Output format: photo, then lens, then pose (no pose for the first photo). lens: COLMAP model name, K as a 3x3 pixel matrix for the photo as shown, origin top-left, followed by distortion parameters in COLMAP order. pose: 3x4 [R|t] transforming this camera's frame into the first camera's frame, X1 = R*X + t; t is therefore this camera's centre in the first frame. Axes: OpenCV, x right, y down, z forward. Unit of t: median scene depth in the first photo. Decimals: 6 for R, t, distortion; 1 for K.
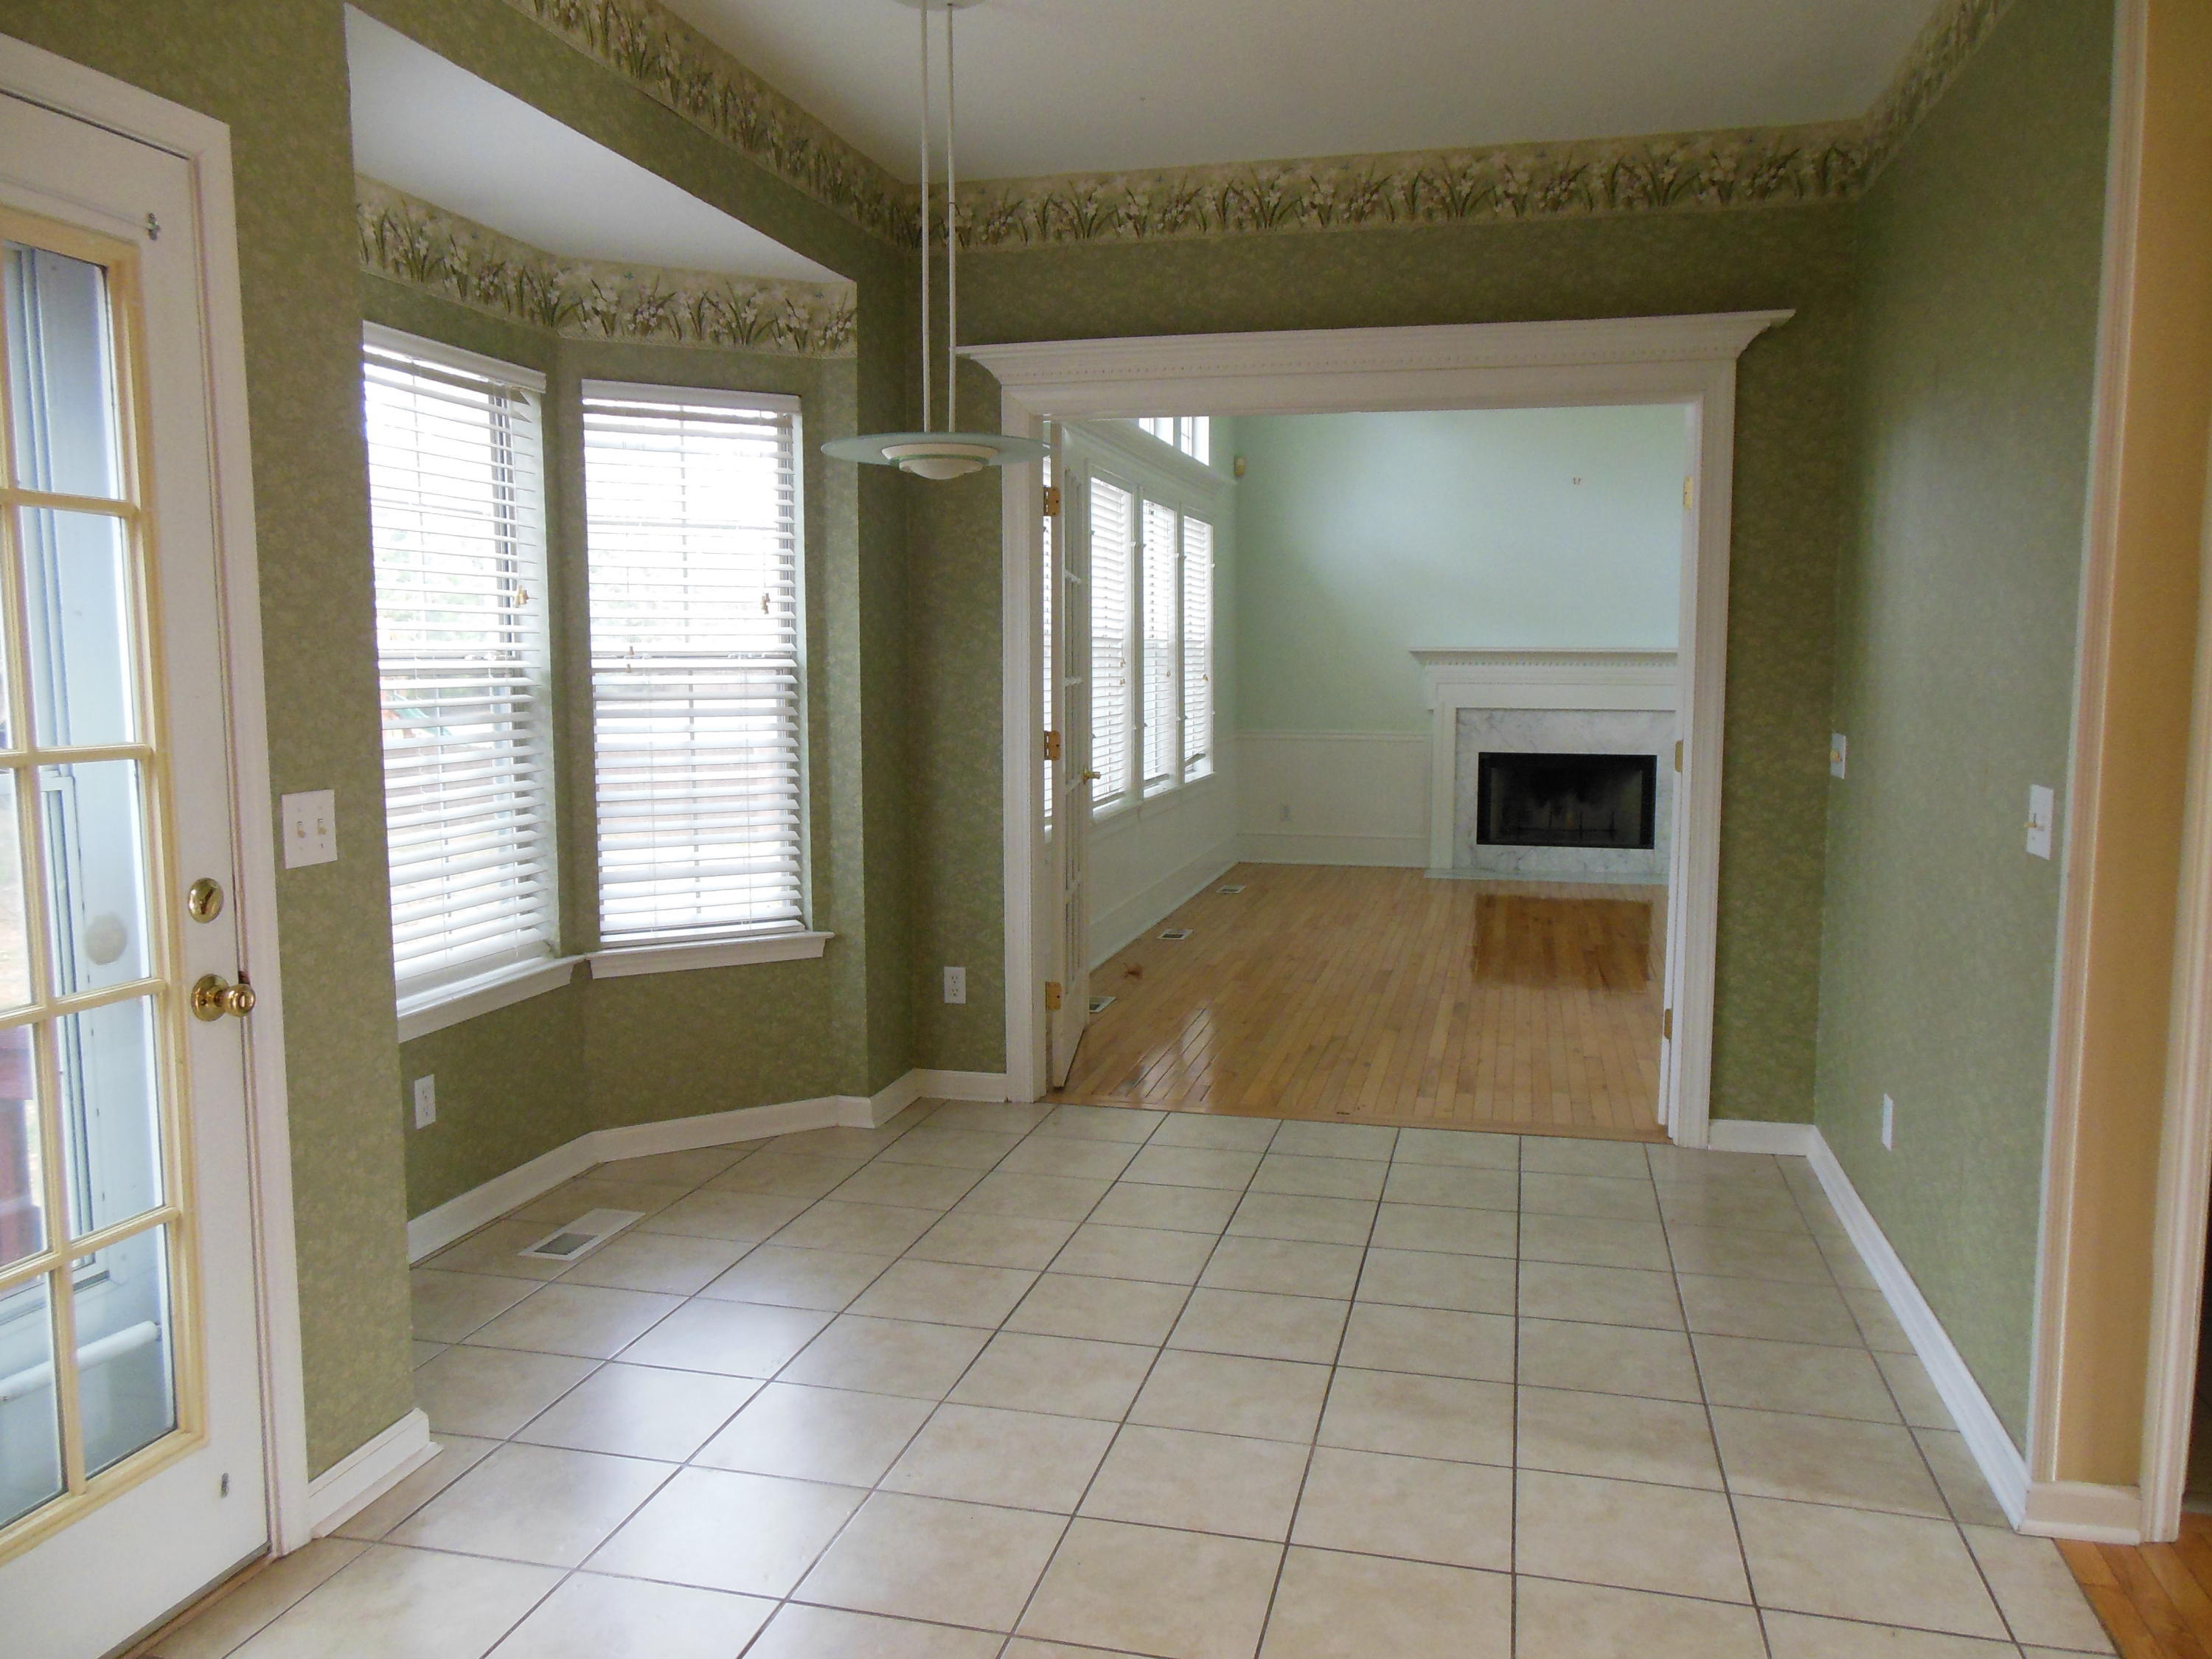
lens RADIAL K [[1695.1, 0, 1101.1], [0, 1695.1, 831.6], [0, 0, 1]] dist [-0.046947, 0.093477]
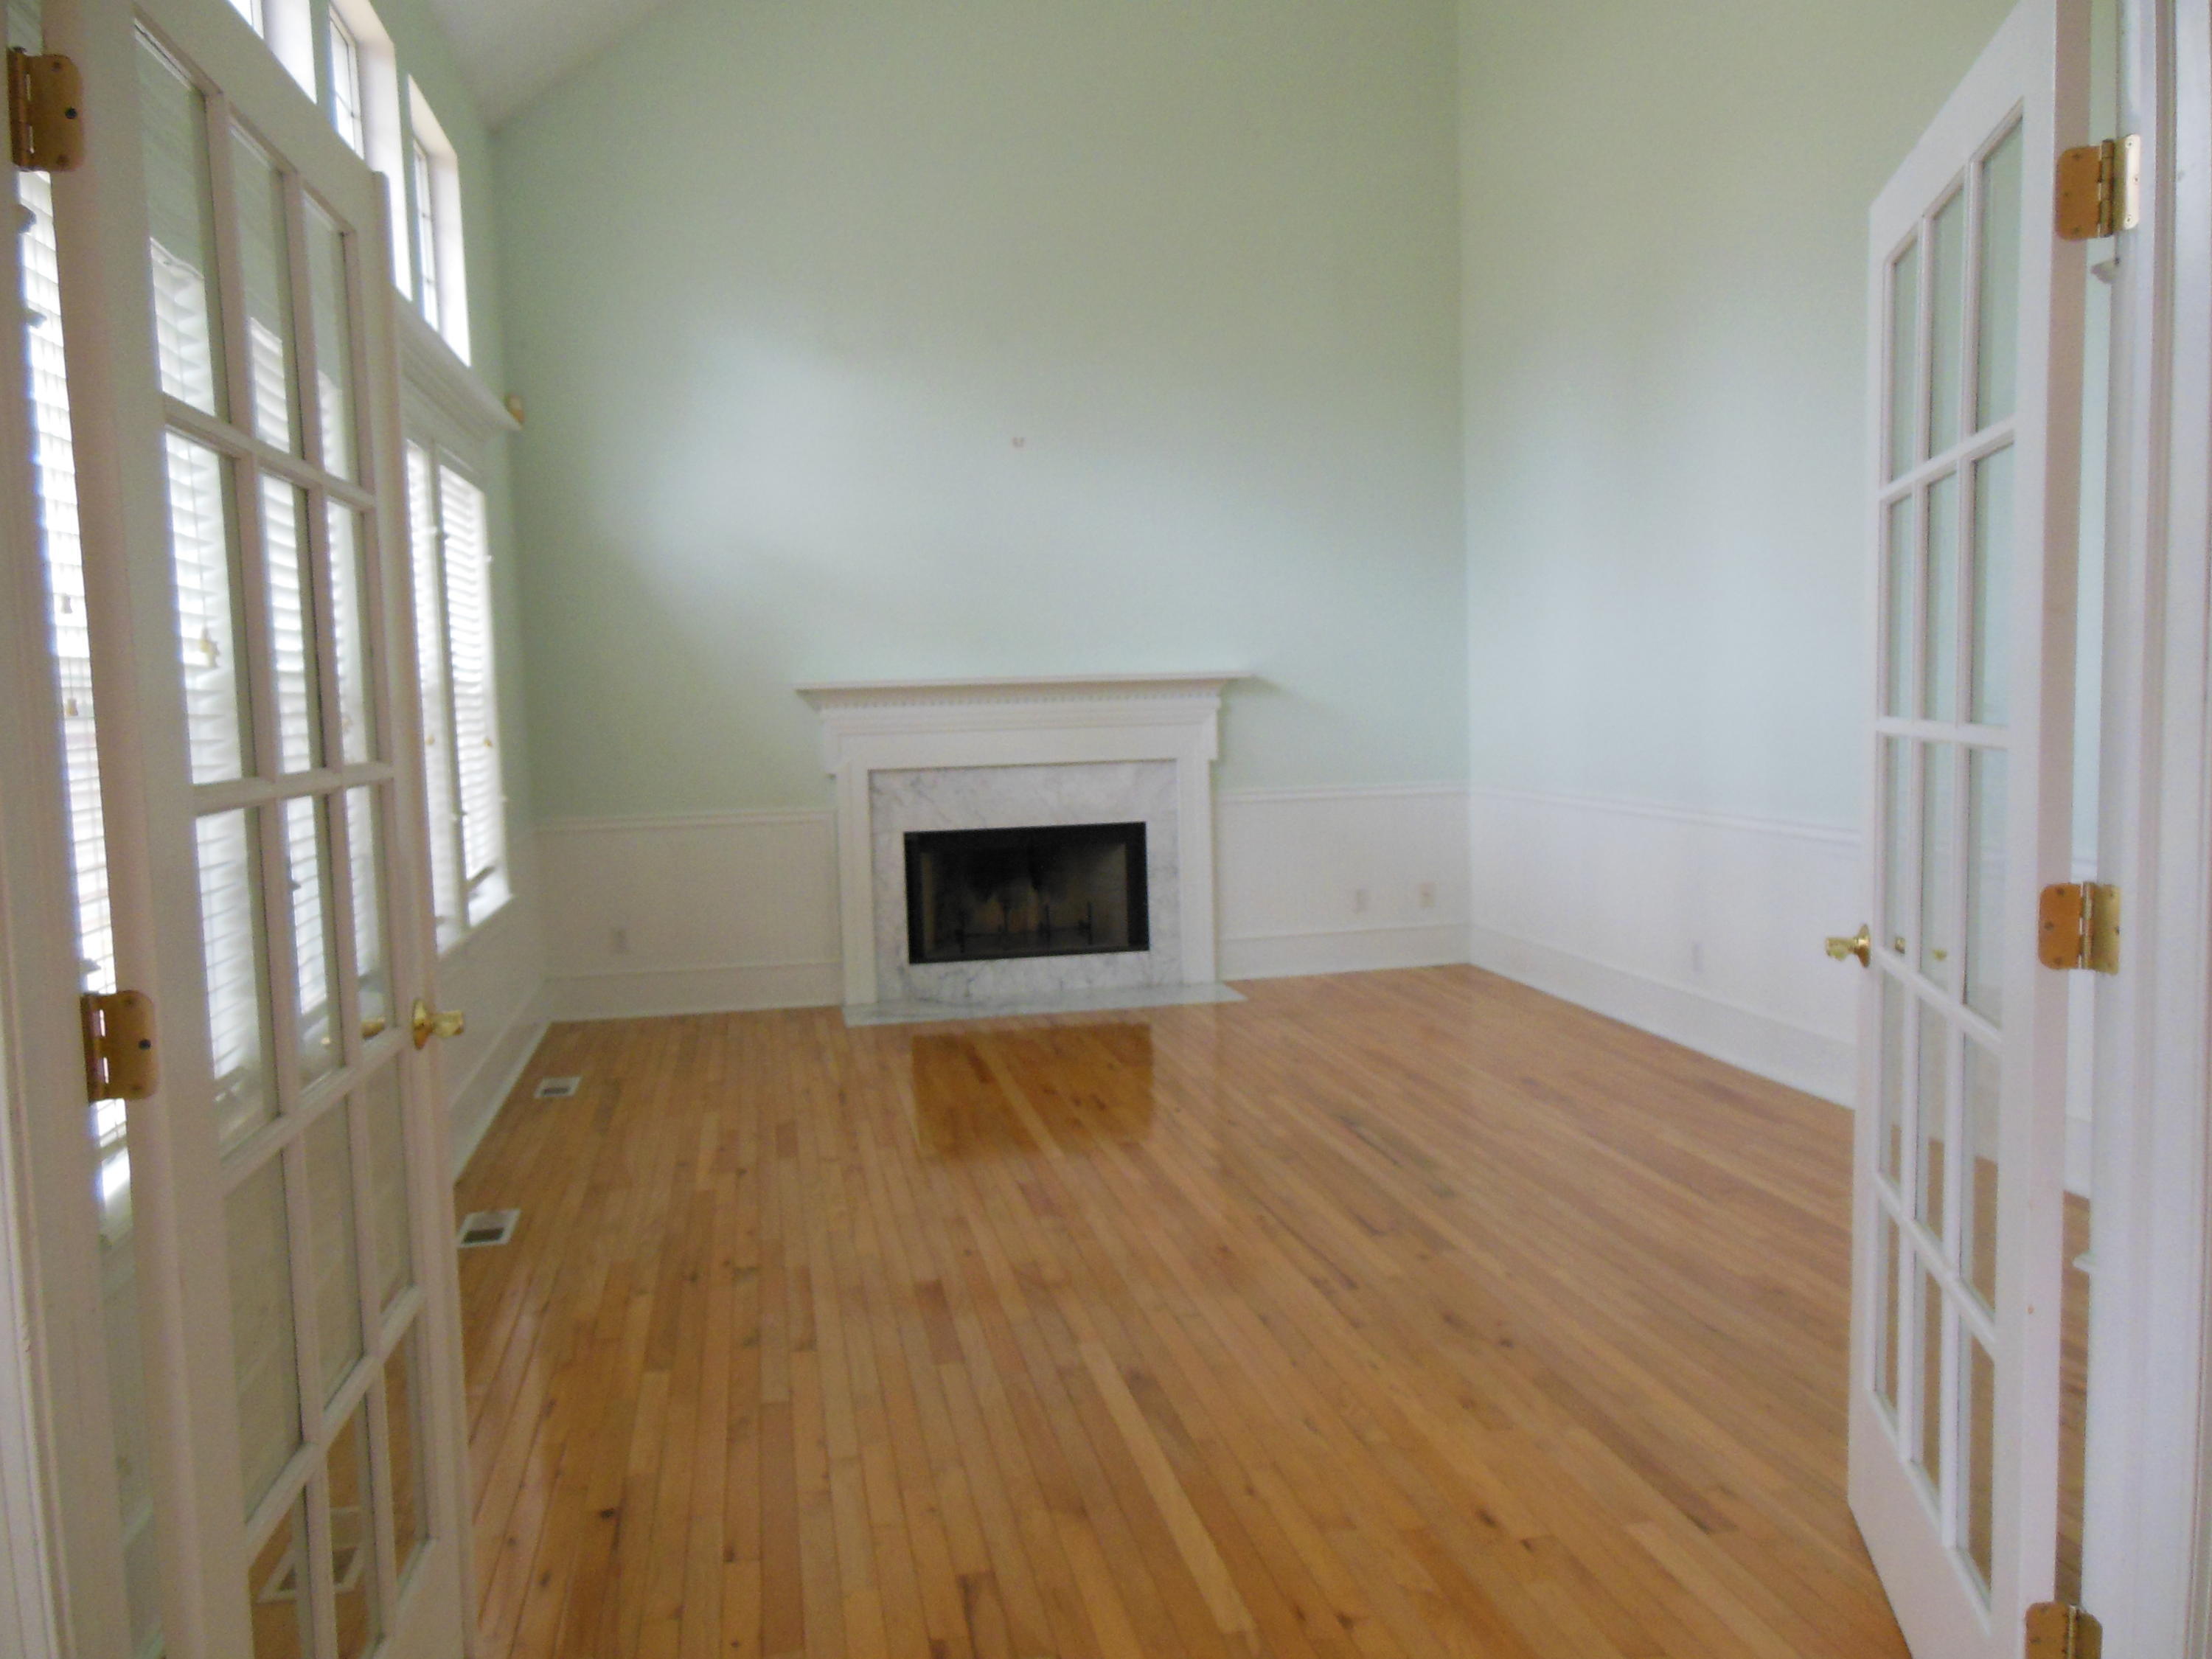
lens RADIAL K [[1695.1, 0, 1101.1], [0, 1695.1, 831.6], [0, 0, 1]] dist [-0.046947, 0.093477]
pose [[0.901932, -0.062156, 0.427381, -0.000651], [0.073673, 0.997228, -0.010447, -0.034040], [-0.425547, 0.040909, 0.904011, 0.338369]]
